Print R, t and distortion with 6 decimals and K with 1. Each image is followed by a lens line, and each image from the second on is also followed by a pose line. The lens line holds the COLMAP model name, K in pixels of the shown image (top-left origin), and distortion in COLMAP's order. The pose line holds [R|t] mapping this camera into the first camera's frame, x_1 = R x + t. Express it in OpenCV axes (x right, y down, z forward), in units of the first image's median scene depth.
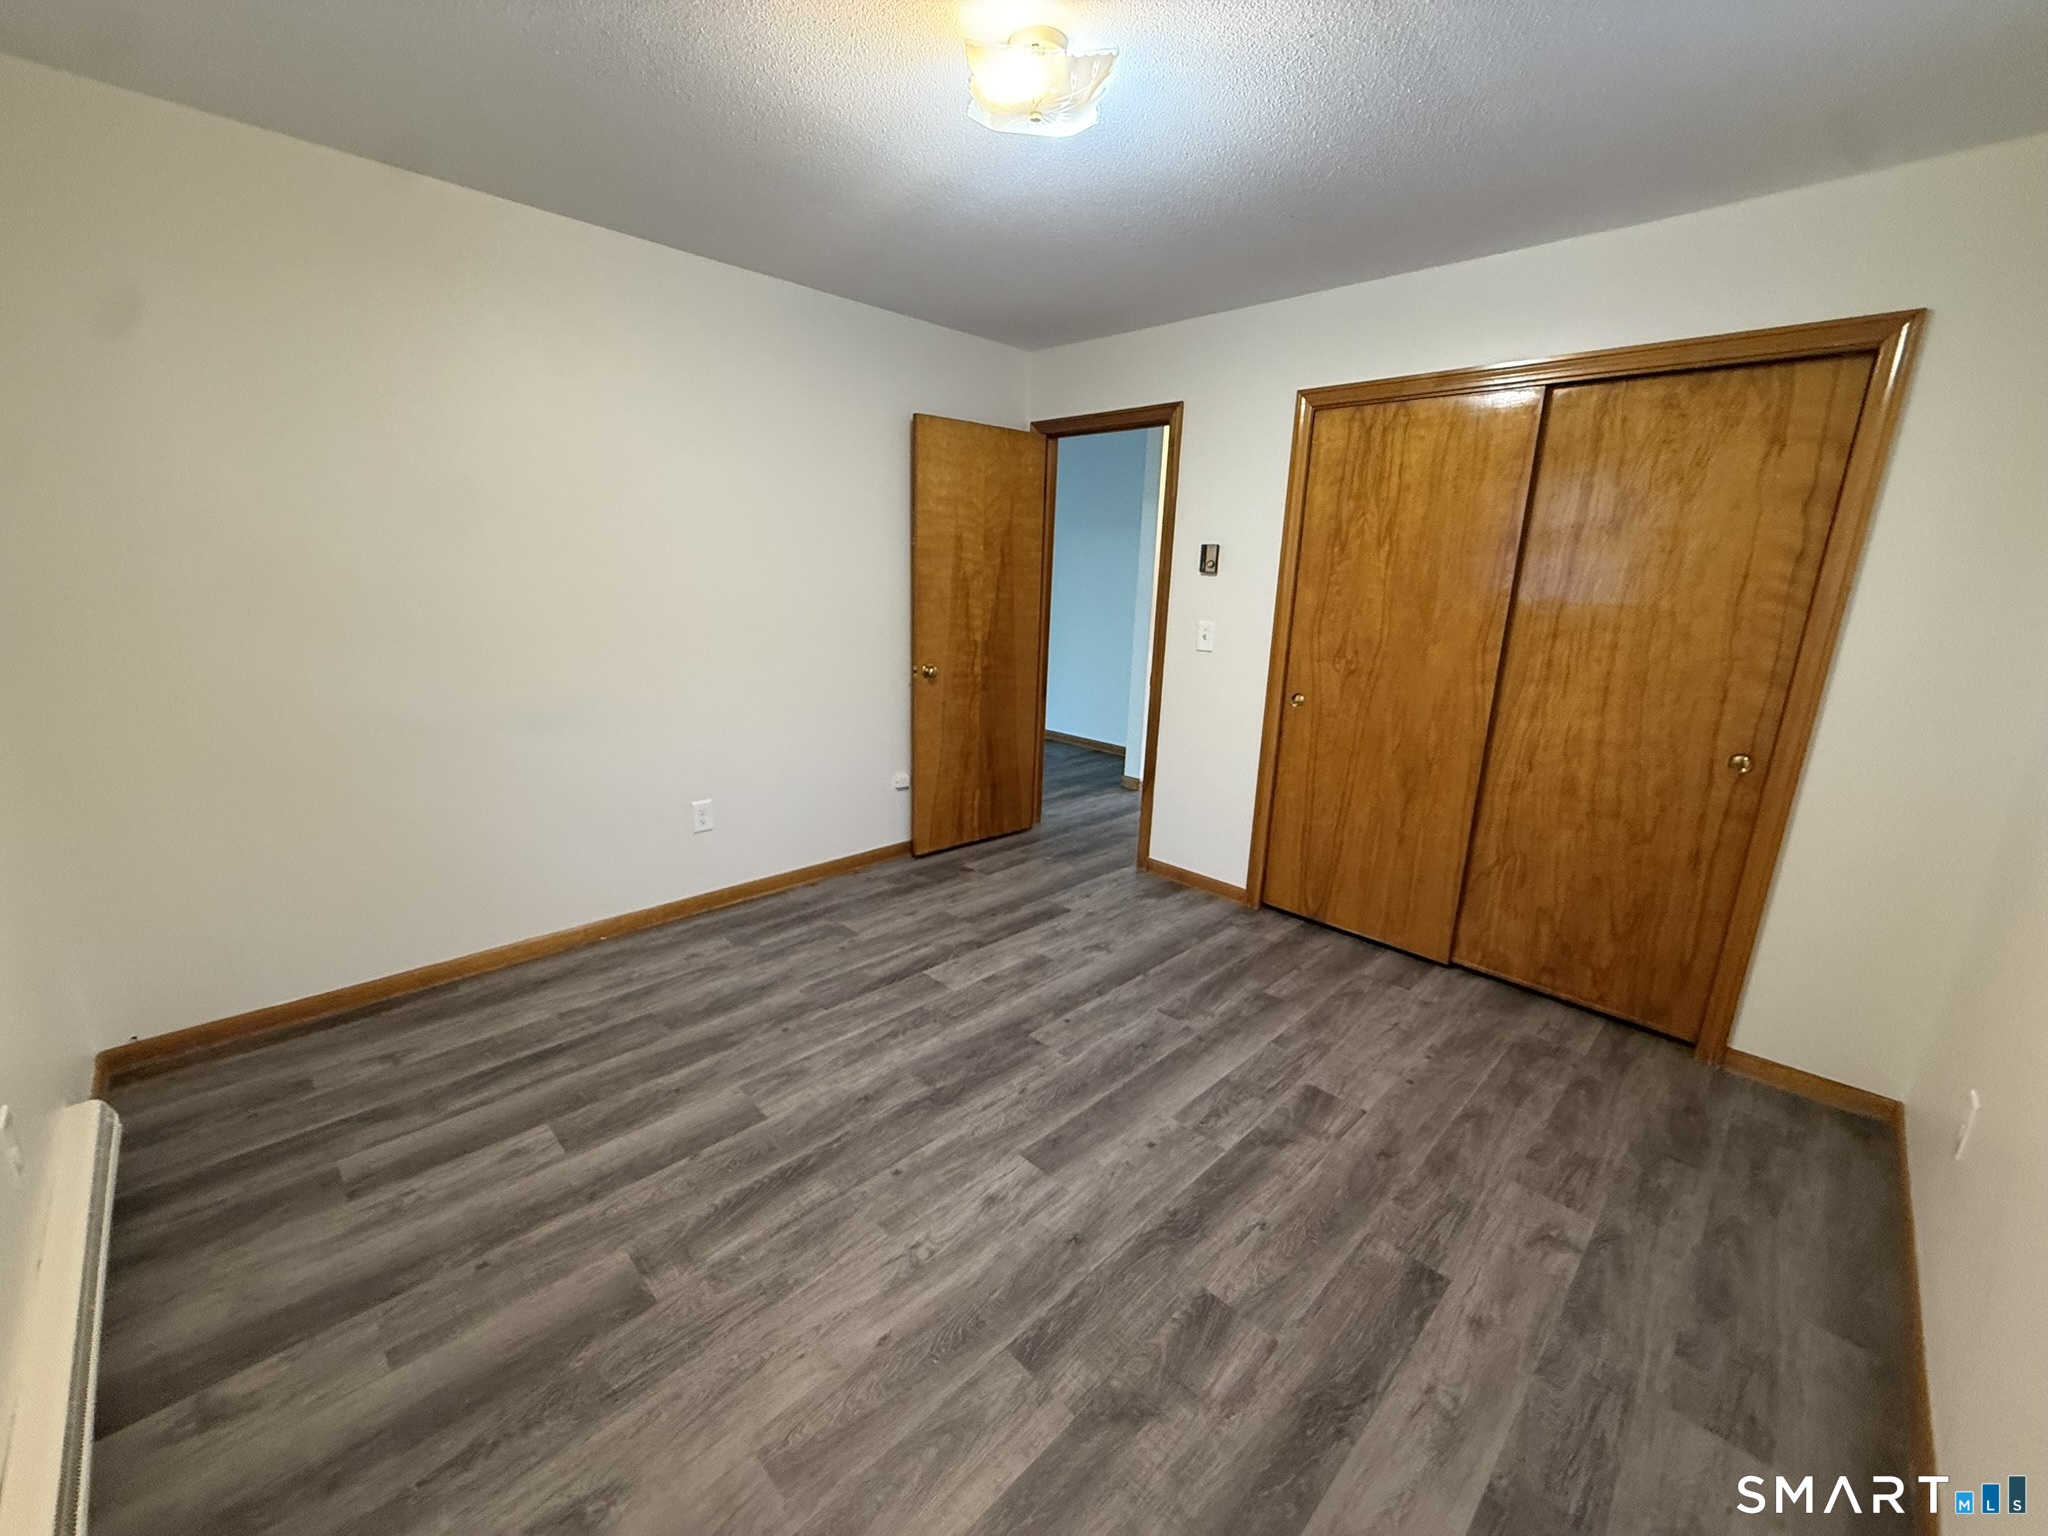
lens RADIAL K [[817.8, 0, 1016.7], [0, 817.8, 766.1], [0, 0, 1]] dist [-0.000579, -0.000083]
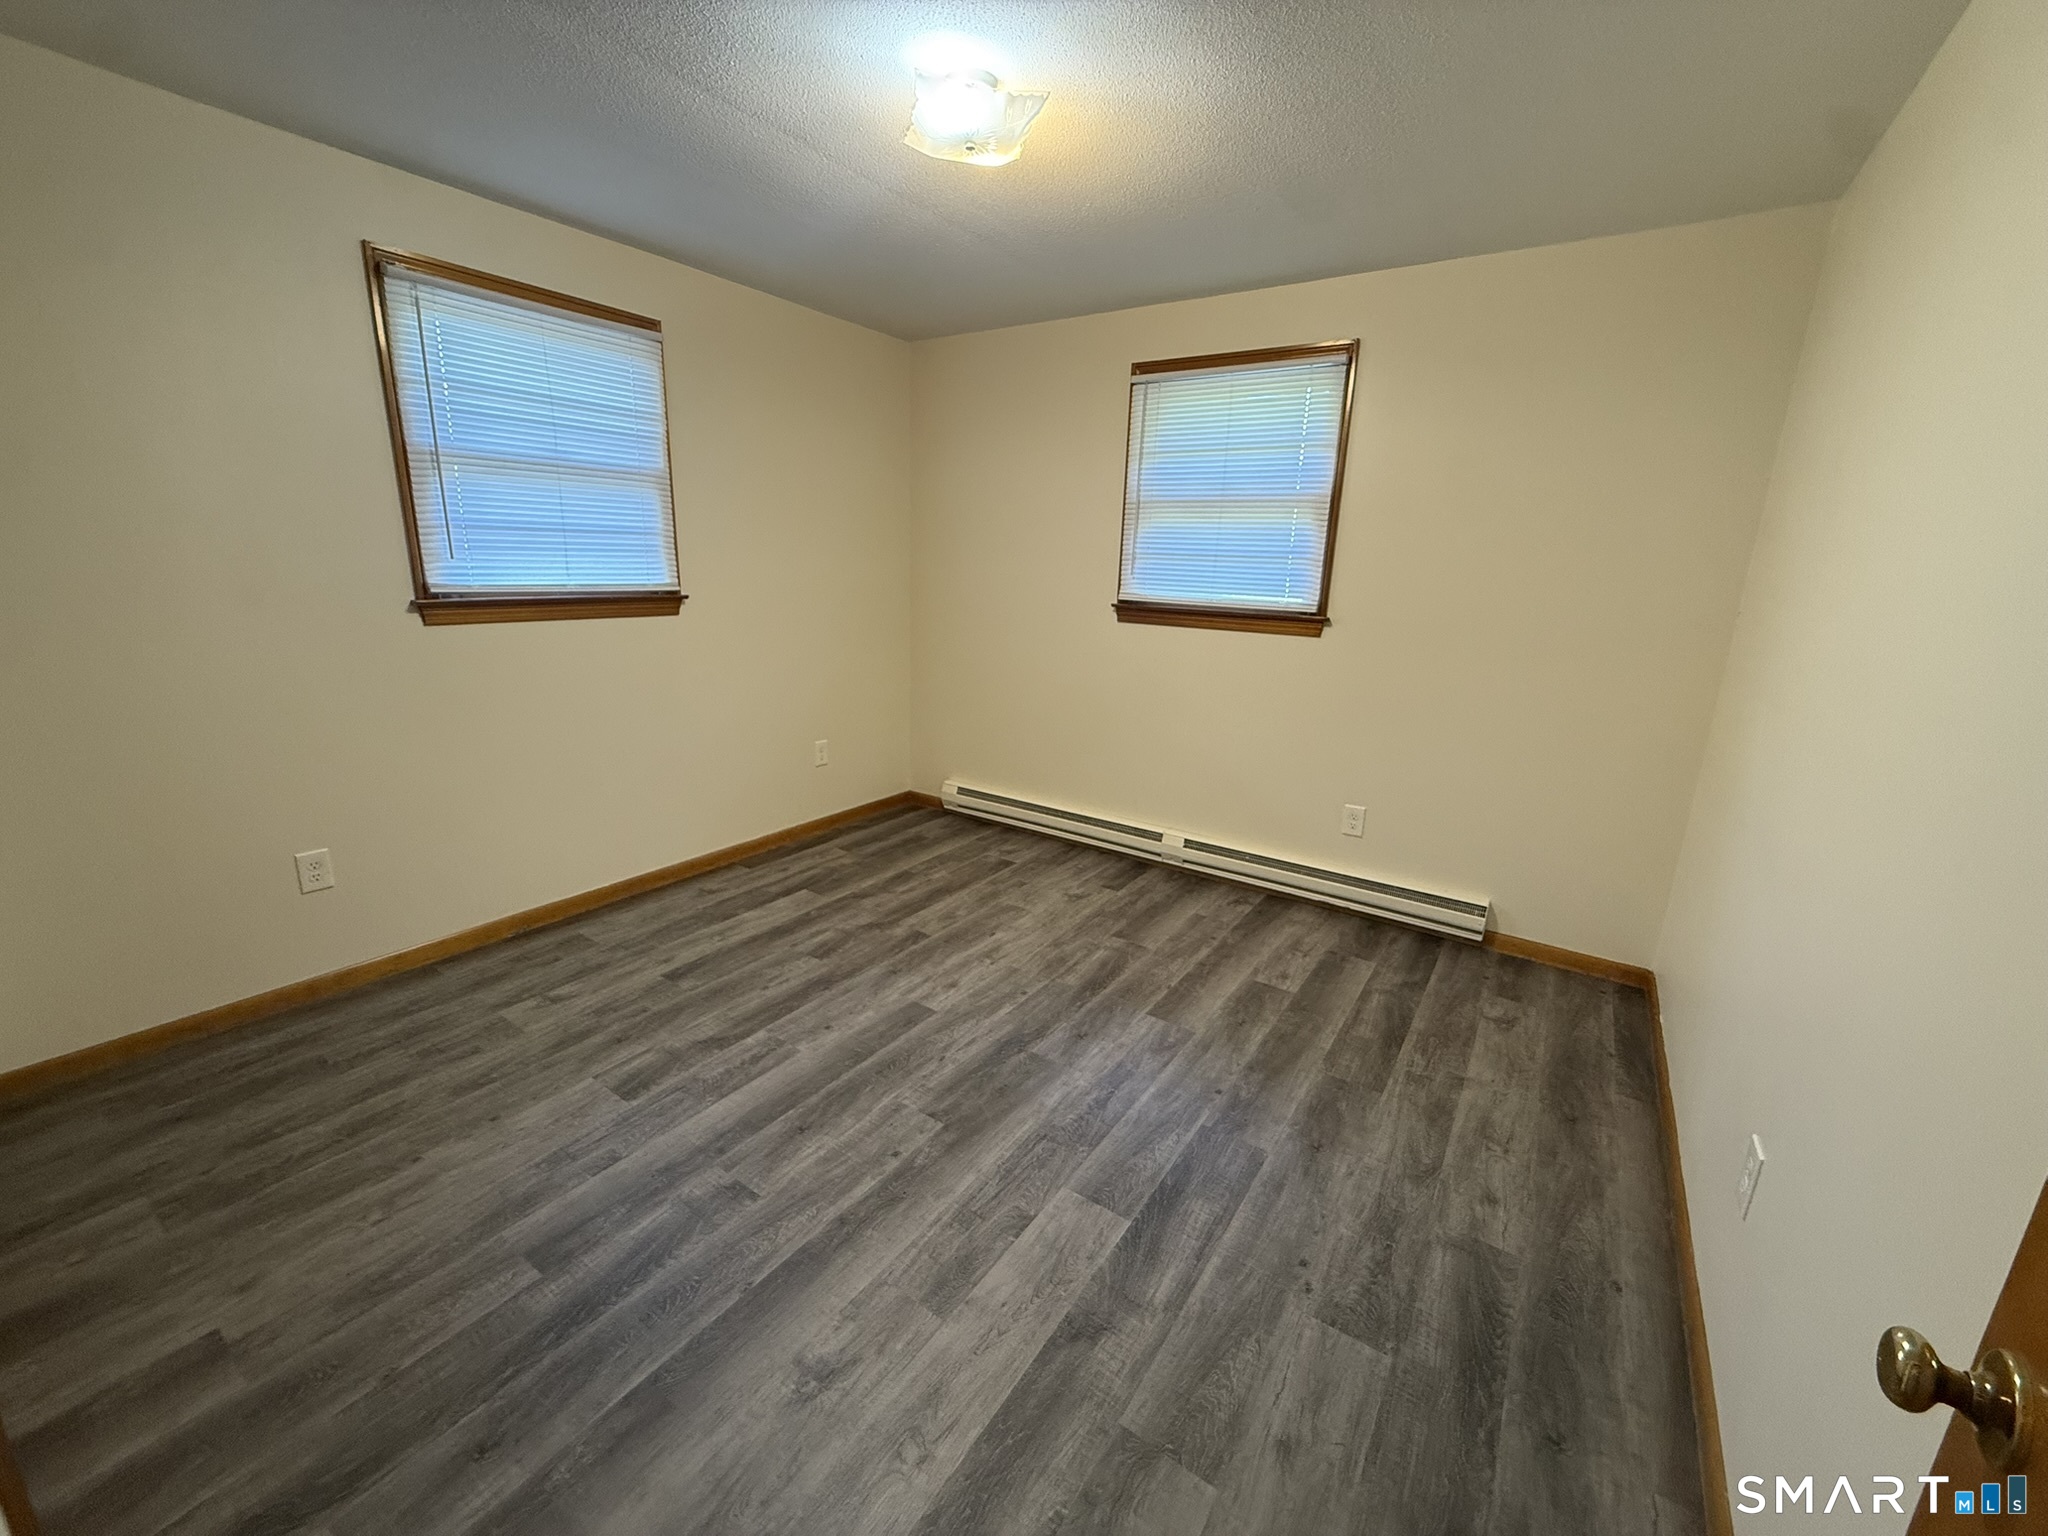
lens RADIAL K [[817.8, 0, 1016.7], [0, 817.8, 766.1], [0, 0, 1]] dist [-0.000579, -0.000083]
pose [[-0.980768, -0.015038, -0.194597, 0.120947], [-0.105899, 0.878510, 0.465838, -0.415789], [0.163950, 0.477487, -0.863207, 1.727661]]
